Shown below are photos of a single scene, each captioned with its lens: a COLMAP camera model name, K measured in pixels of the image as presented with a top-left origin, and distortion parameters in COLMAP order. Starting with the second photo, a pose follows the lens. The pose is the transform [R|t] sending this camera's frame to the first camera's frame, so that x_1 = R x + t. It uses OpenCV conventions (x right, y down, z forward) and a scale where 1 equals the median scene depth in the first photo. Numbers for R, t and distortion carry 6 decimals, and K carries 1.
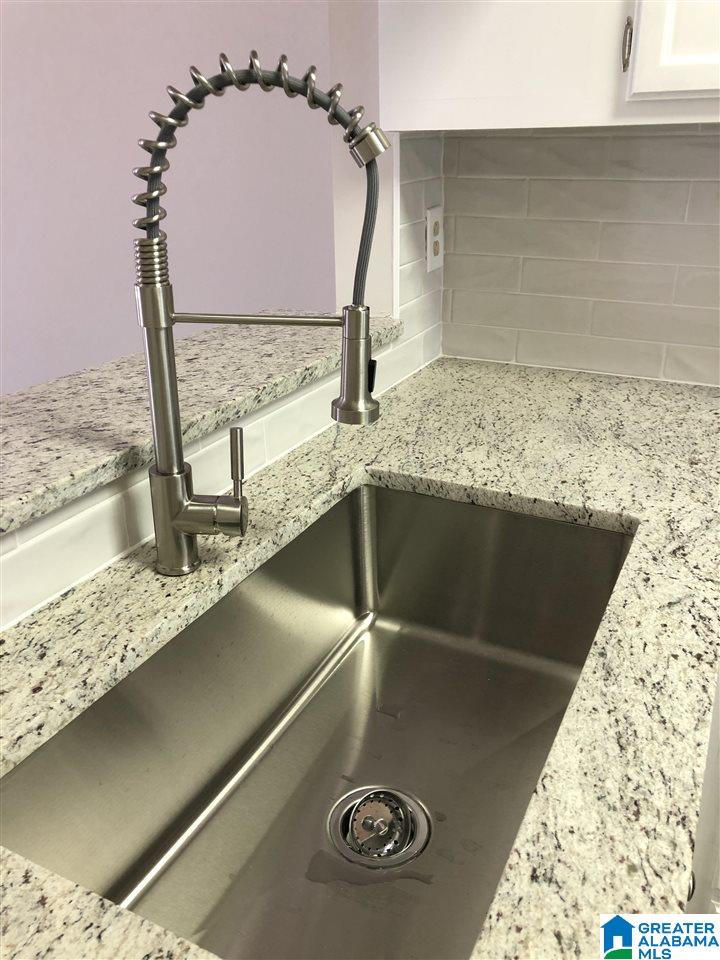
lens RADIAL K [[791.2, 0, 360.0], [0, 791.2, 480.0], [0, 0, 1]] dist [0.003626, 0.001379]
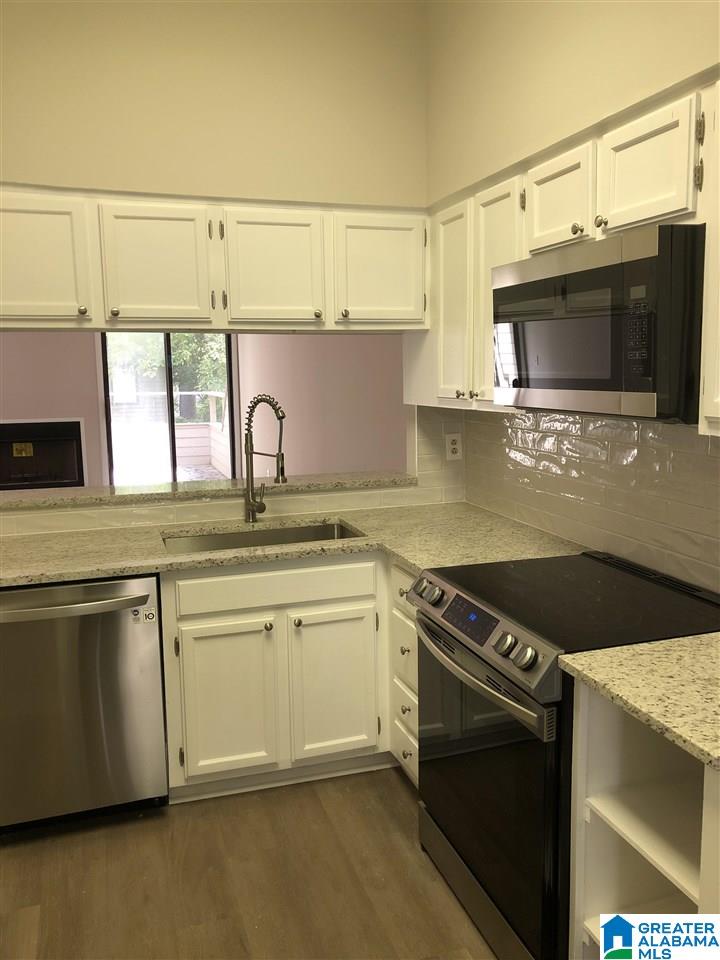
lens RADIAL K [[791.2, 0, 360.0], [0, 791.2, 480.0], [0, 0, 1]] dist [0.003626, 0.001379]
pose [[0.706530, 0.094361, -0.701363, 2.937208], [-0.273925, 0.950281, -0.148093, 0.366255], [0.652518, 0.296753, 0.697250, -1.376238]]
